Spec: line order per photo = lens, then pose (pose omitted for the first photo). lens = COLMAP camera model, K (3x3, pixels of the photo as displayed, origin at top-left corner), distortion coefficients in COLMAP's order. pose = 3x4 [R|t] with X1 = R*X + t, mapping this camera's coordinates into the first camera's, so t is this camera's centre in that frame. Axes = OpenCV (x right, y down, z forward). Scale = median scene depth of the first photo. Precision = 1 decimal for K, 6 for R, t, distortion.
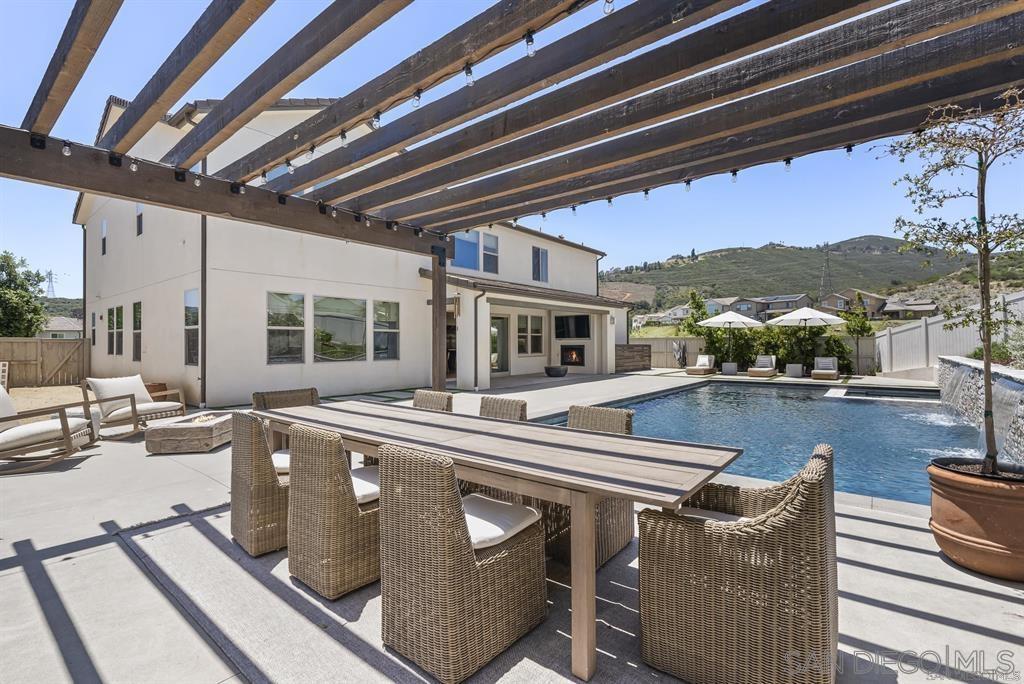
lens RADIAL K [[467.6, 0, 509.4], [0, 467.6, 340.7], [0, 0, 1]] dist [-0.004447, 0.001383]
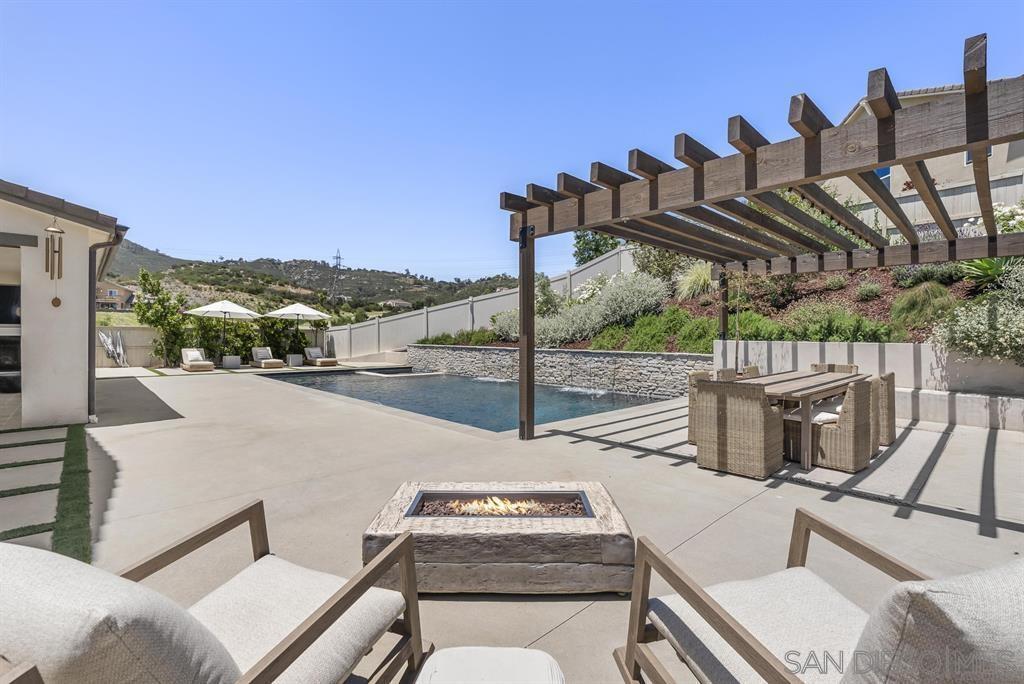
lens RADIAL K [[467.6, 0, 511.1], [0, 467.6, 333.2], [0, 0, 1]] dist [-0.004447, 0.001383]
pose [[0.124929, 0.012256, 0.992090, -0.423287], [-0.012716, 0.999861, -0.010751, 0.005459], [-0.992084, -0.011273, 0.125068, 0.369360]]
